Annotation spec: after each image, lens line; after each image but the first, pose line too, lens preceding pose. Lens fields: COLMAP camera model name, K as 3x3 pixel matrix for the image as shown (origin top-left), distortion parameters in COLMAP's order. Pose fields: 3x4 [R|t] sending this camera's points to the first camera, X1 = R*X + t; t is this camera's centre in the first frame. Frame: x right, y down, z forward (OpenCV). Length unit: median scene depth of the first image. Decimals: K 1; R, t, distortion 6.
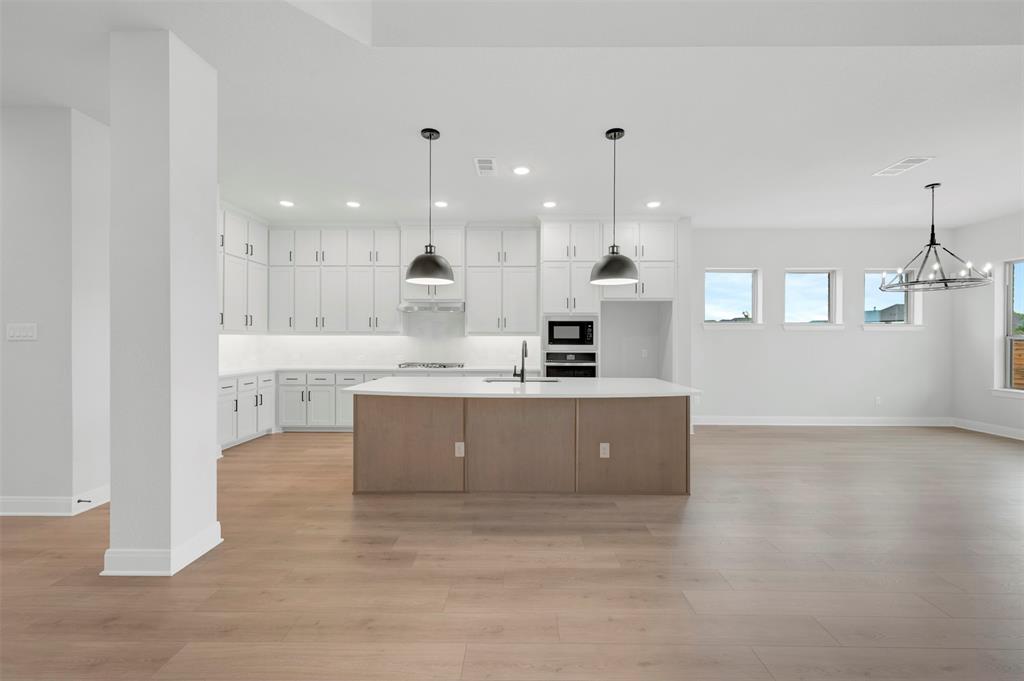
lens RADIAL K [[404.4, 0, 517.6], [0, 404.4, 338.6], [0, 0, 1]] dist [-0.001040, 0.000583]
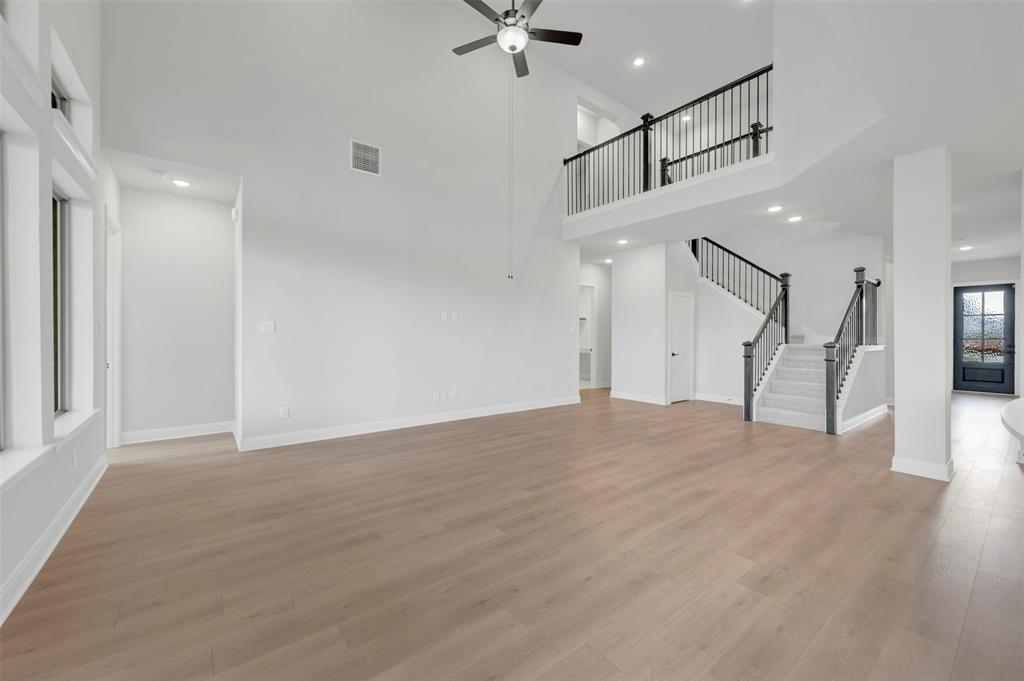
lens RADIAL K [[404.4, 0, 518.8], [0, 404.4, 332.0], [0, 0, 1]] dist [-0.001040, 0.000583]
pose [[-0.783199, -0.010700, -0.621680, 0.599062], [-0.006361, 0.999937, -0.009197, 0.008533], [0.621739, -0.003248, -0.783218, 0.554450]]
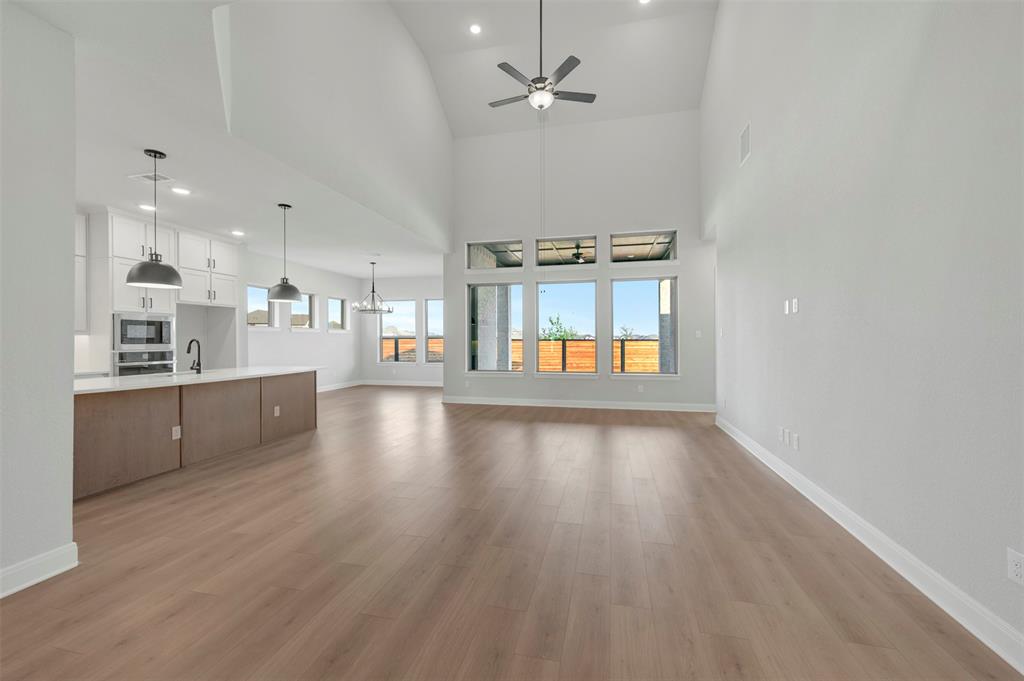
lens RADIAL K [[404.4, 0, 515.2], [0, 404.4, 342.2], [0, 0, 1]] dist [-0.001040, 0.000583]
pose [[0.225075, -0.010674, 0.974283, -0.649680], [0.002726, 0.999943, 0.010326, 0.002931], [-0.974338, 0.000332, 0.225092, -0.129606]]
